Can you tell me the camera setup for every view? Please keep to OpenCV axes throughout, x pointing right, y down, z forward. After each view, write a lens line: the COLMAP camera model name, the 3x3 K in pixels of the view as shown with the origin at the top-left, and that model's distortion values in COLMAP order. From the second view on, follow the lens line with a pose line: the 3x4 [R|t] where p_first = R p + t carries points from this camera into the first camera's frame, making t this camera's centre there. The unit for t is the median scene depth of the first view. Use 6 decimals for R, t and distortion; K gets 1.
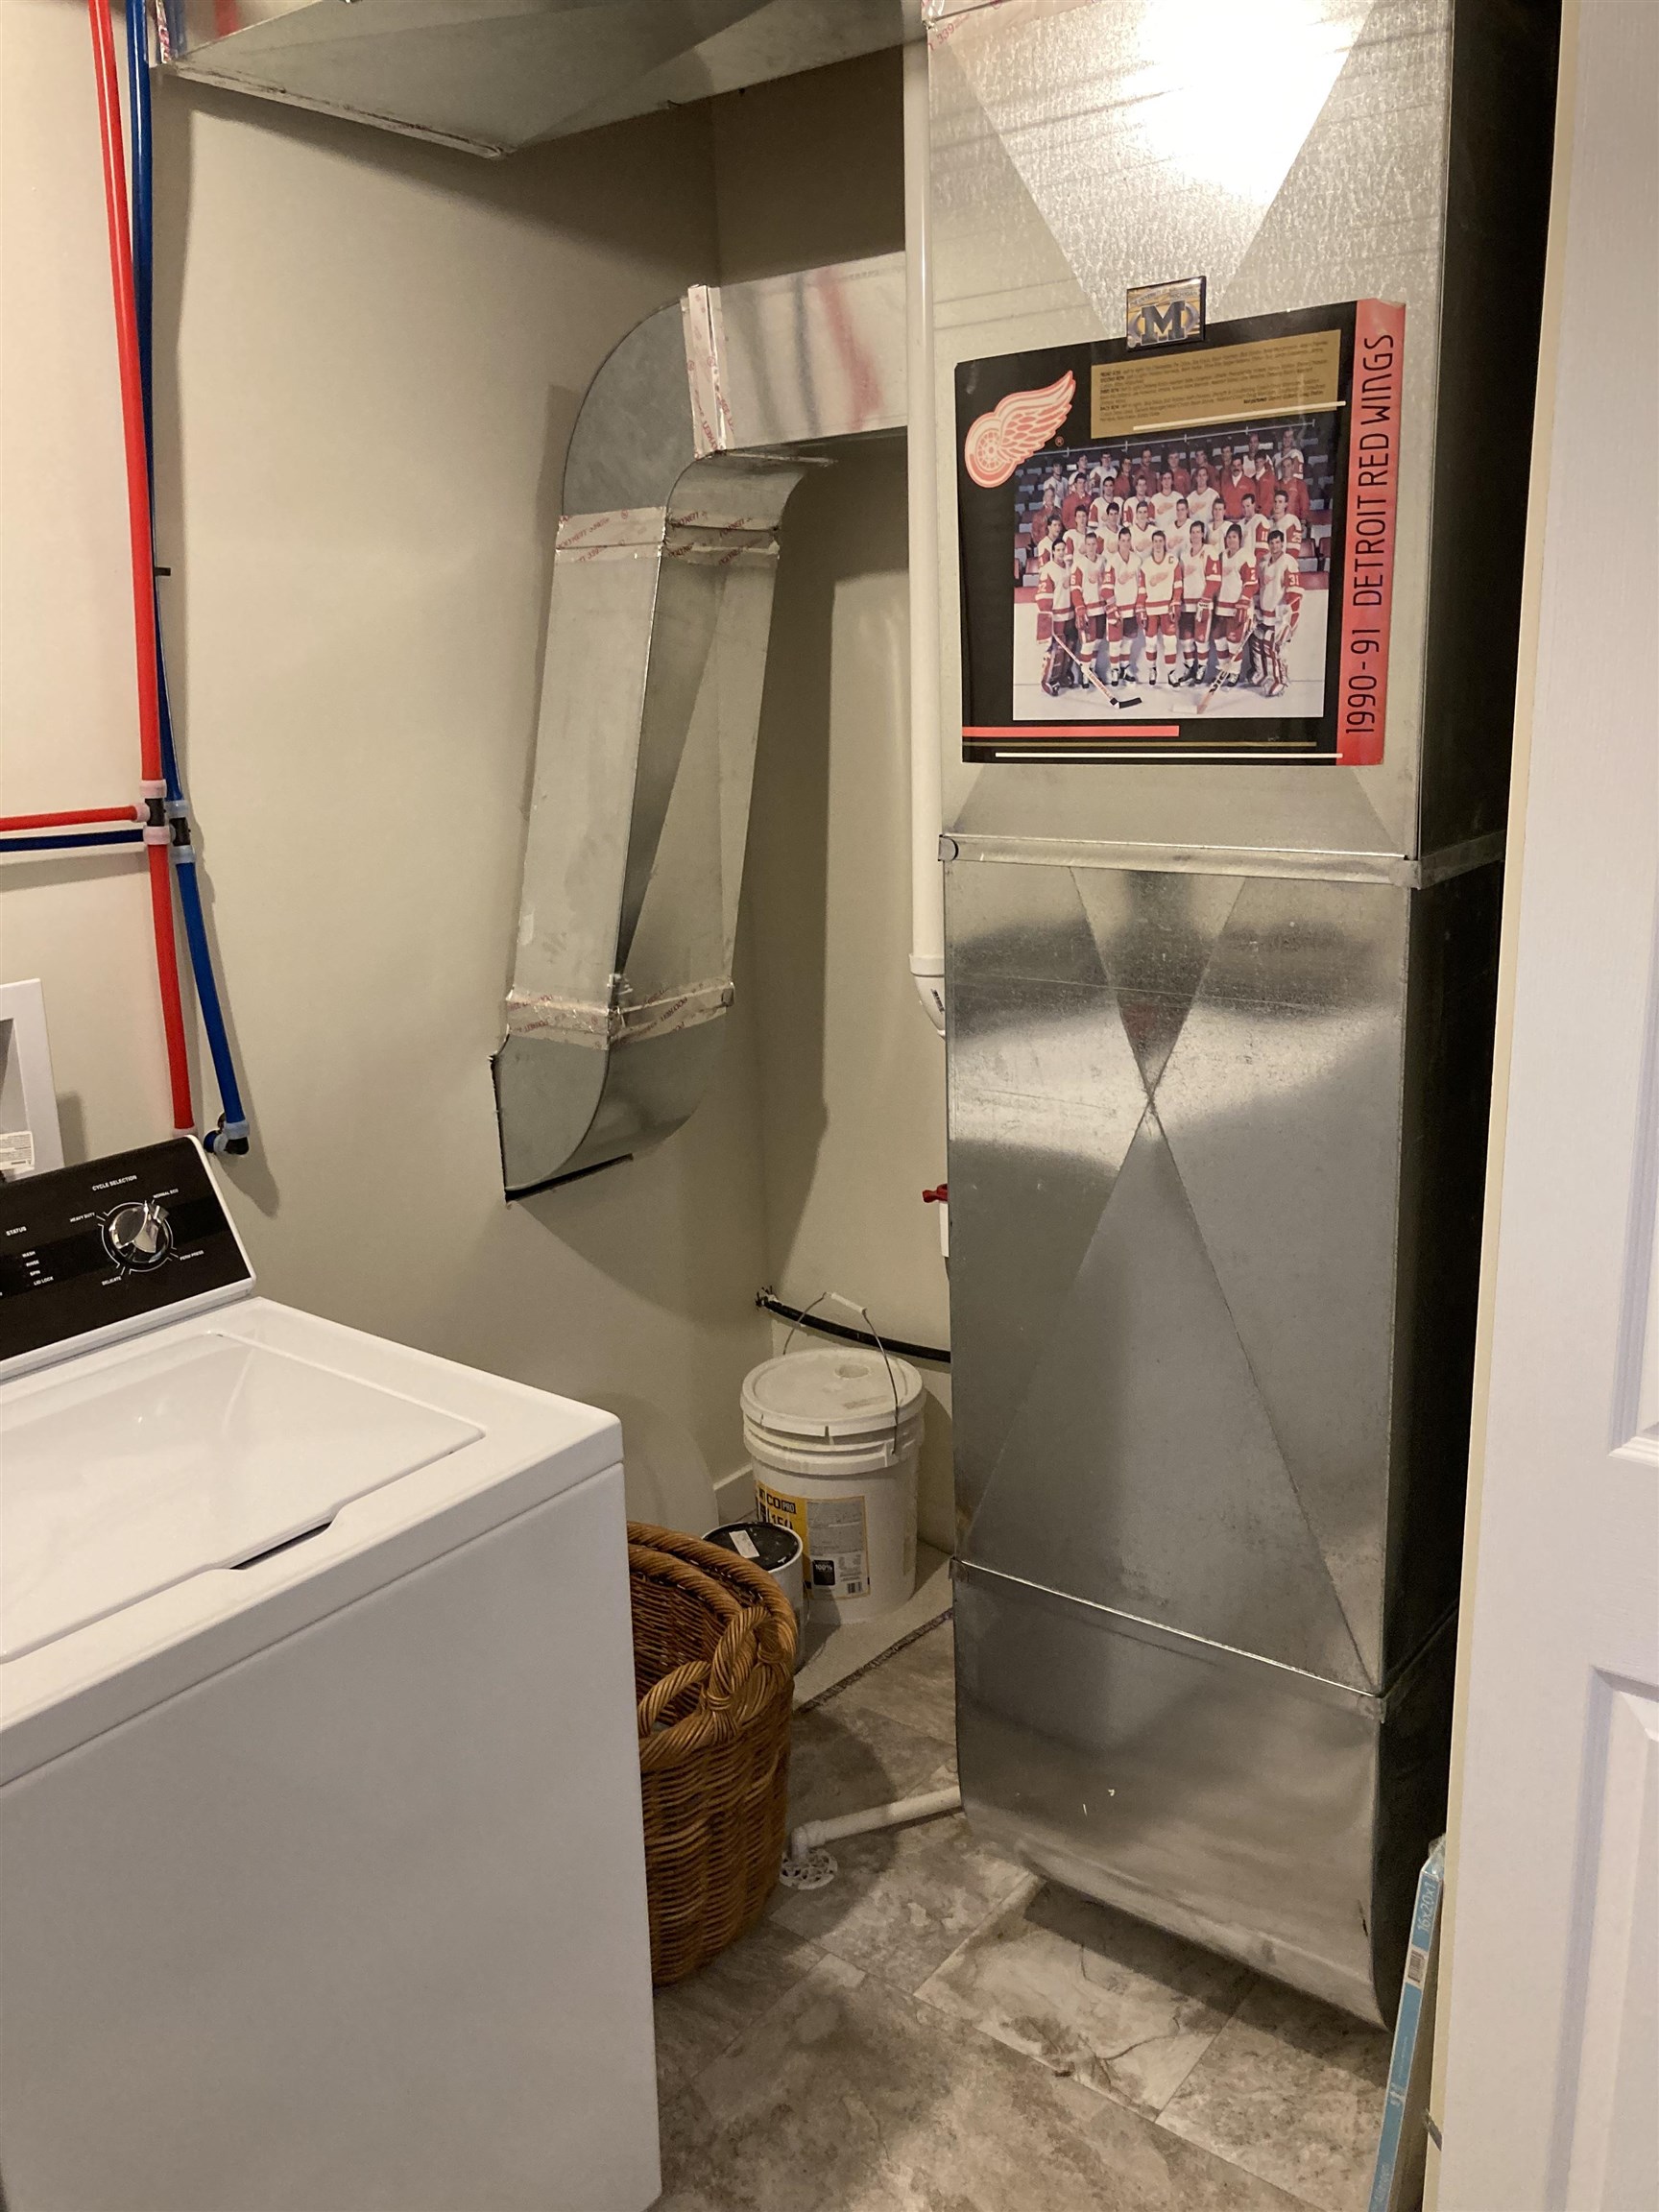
lens RADIAL K [[1805.8, 0, 827.7], [0, 1805.8, 1100.5], [0, 0, 1]] dist [0.072301, -0.094144]
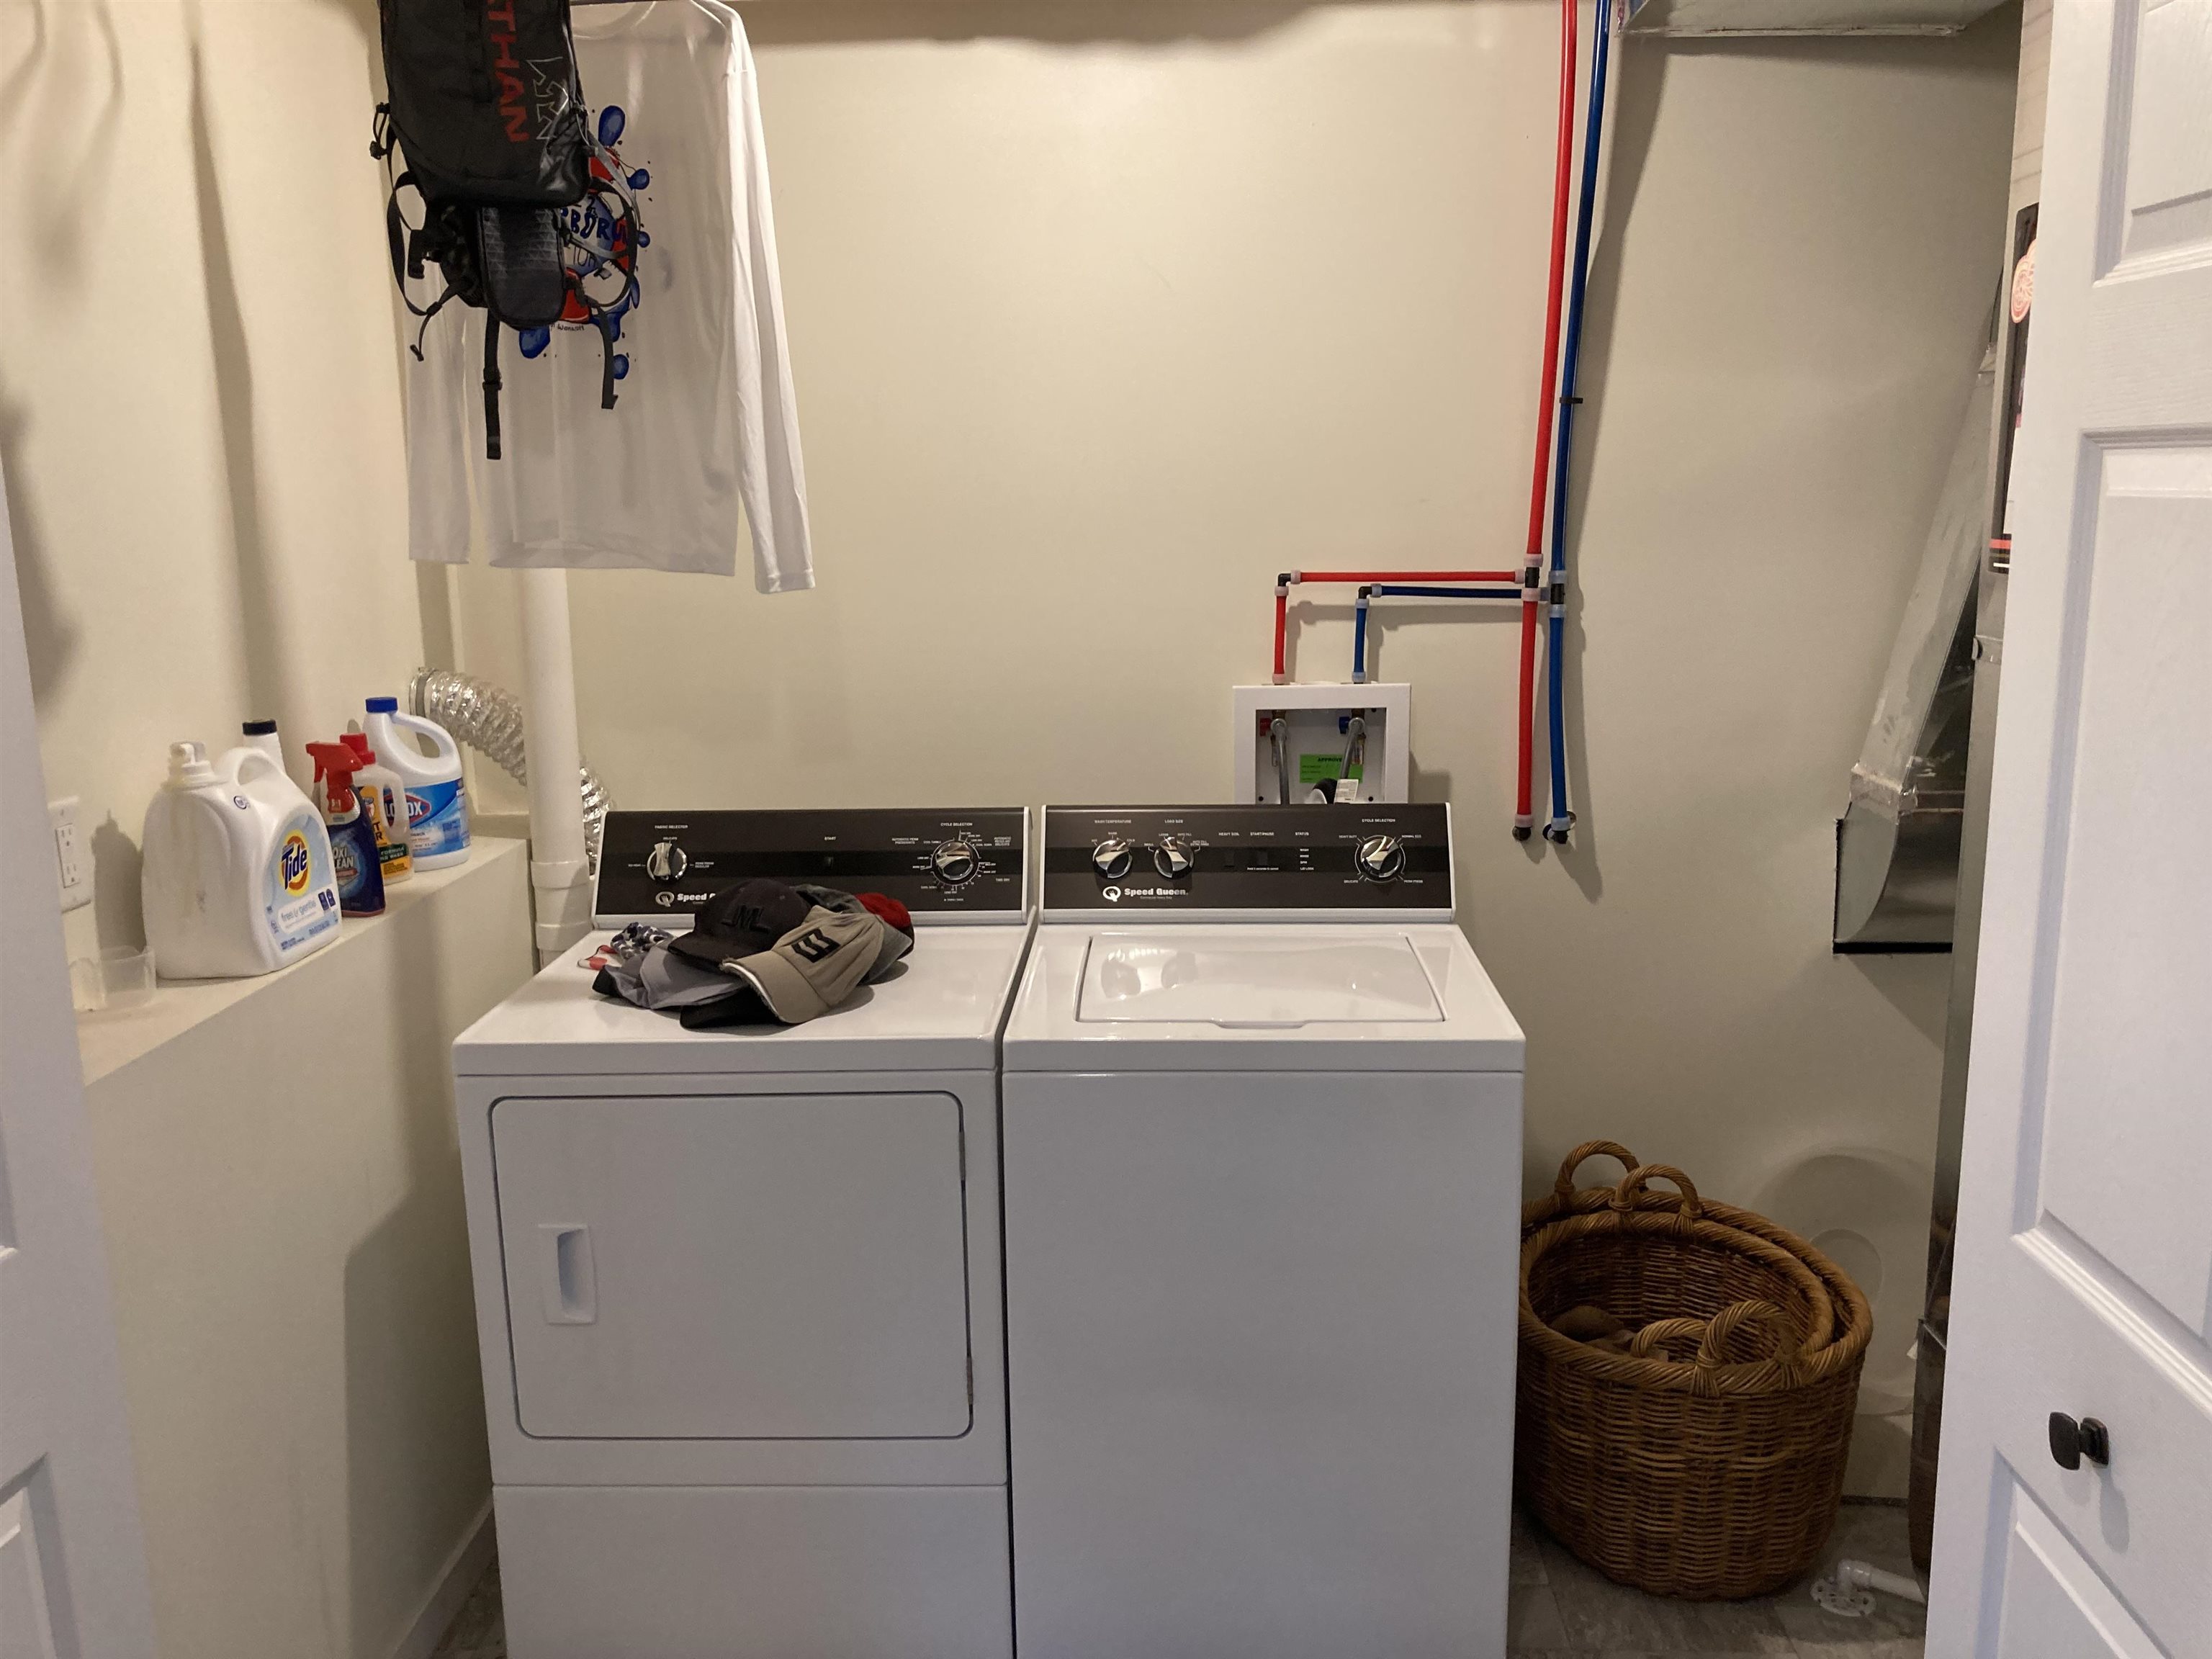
lens RADIAL K [[1805.8, 0, 1112.5], [0, 1805.8, 828.5], [0, 0, 1]] dist [0.072301, -0.094144]
pose [[0.589582, 0.175905, -0.788321, 0.529134], [-0.207891, 0.976164, 0.062339, 0.004830], [0.780496, 0.127131, 0.612098, -0.046159]]
